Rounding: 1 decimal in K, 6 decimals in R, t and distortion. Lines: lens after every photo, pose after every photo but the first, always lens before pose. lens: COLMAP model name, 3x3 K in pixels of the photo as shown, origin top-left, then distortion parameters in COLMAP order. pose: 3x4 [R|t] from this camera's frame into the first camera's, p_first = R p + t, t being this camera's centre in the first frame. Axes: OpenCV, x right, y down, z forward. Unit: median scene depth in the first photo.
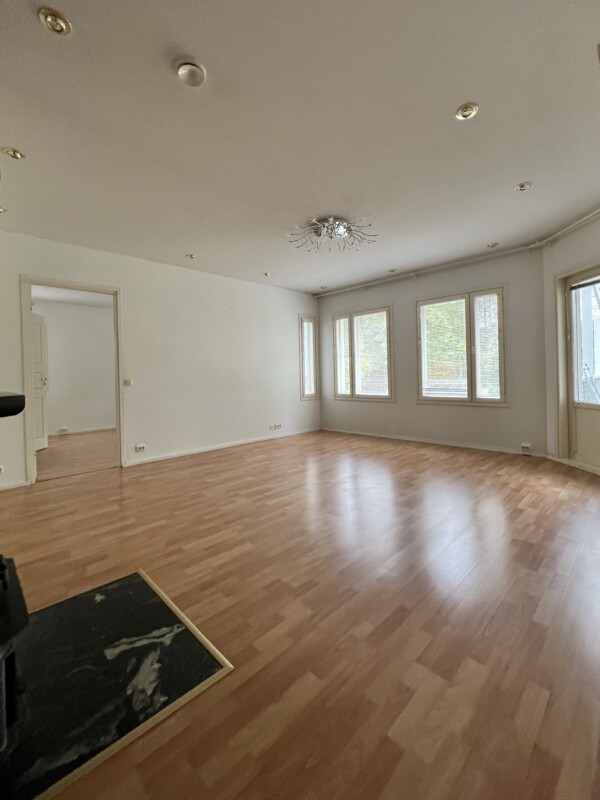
lens RADIAL K [[352.2, 0, 303.4], [0, 352.2, 375.9], [0, 0, 1]] dist [0.001291, 0.000119]
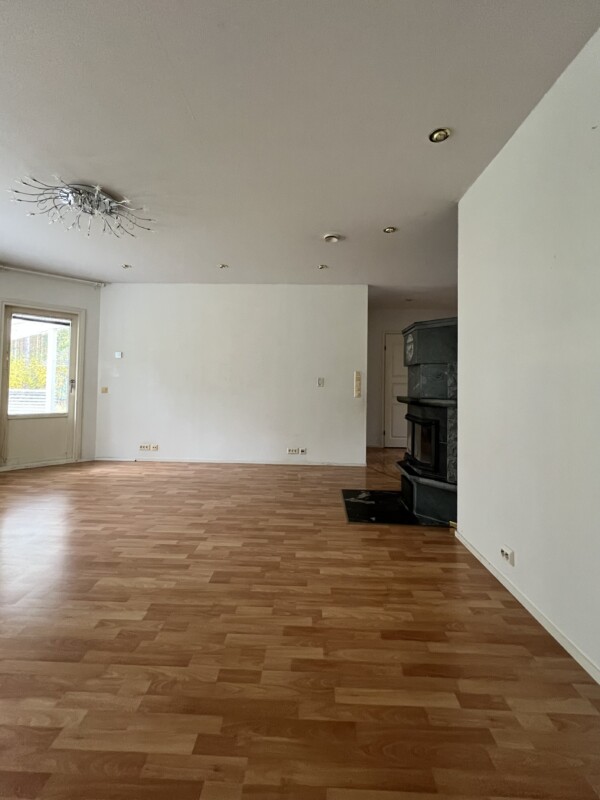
lens RADIAL K [[341.5, 0, 303.3], [0, 341.5, 378.4], [0, 0, 1]] dist [-0.001322, 0.000238]
pose [[-0.687895, 0.031576, 0.725123, -0.990146], [0.004853, 0.999231, -0.038909, 0.001107], [-0.725794, -0.023246, -0.687520, 1.514586]]
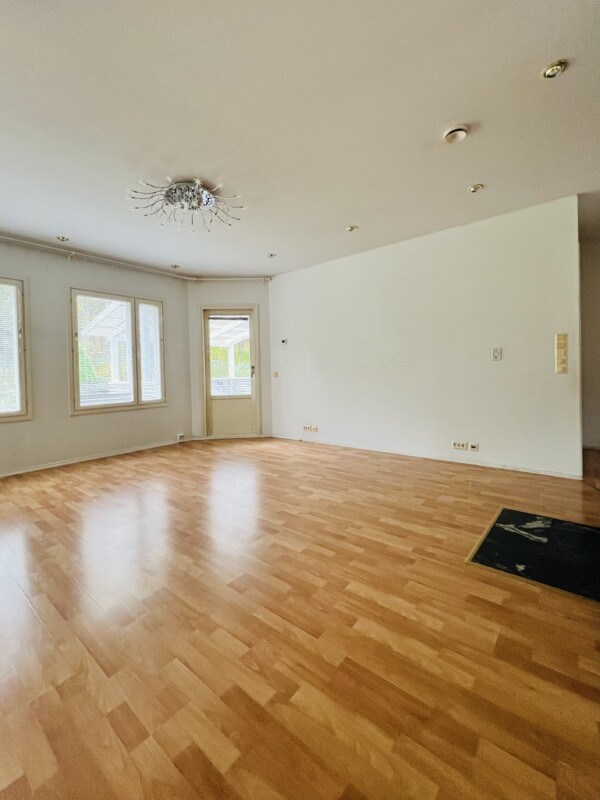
lens RADIAL K [[341.5, 0, 303.3], [0, 341.5, 378.4], [0, 0, 1]] dist [-0.001322, 0.000238]
pose [[-0.103570, 0.012188, 0.994548, -0.959162], [0.028753, 0.999544, -0.009255, 0.033859], [-0.994207, 0.027638, -0.103873, 1.085442]]
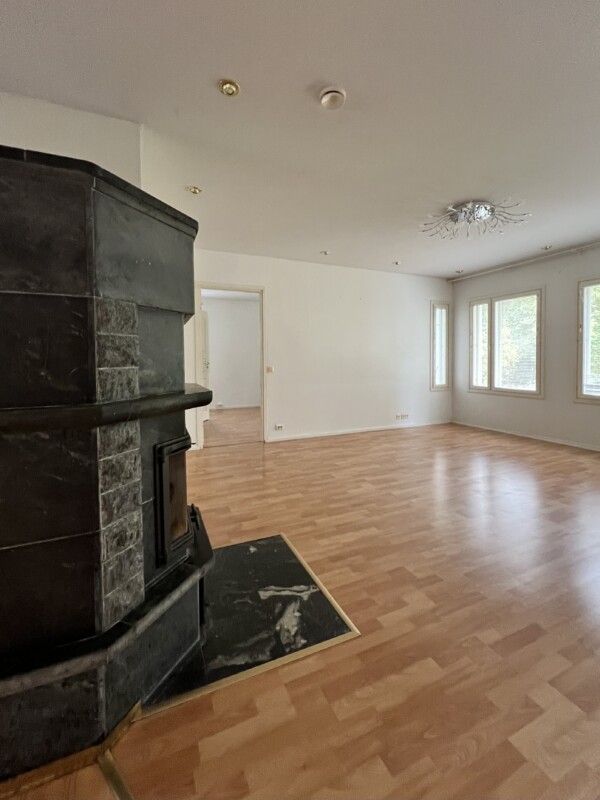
lens RADIAL K [[351.7, 0, 302.4], [0, 351.7, 369.2], [0, 0, 1]] dist [-0.000009, -0.000006]
pose [[0.936165, 0.027407, -0.350490, 0.001790], [-0.017756, 0.999370, 0.030721, -0.030057], [0.351112, -0.022536, 0.936062, -0.054607]]
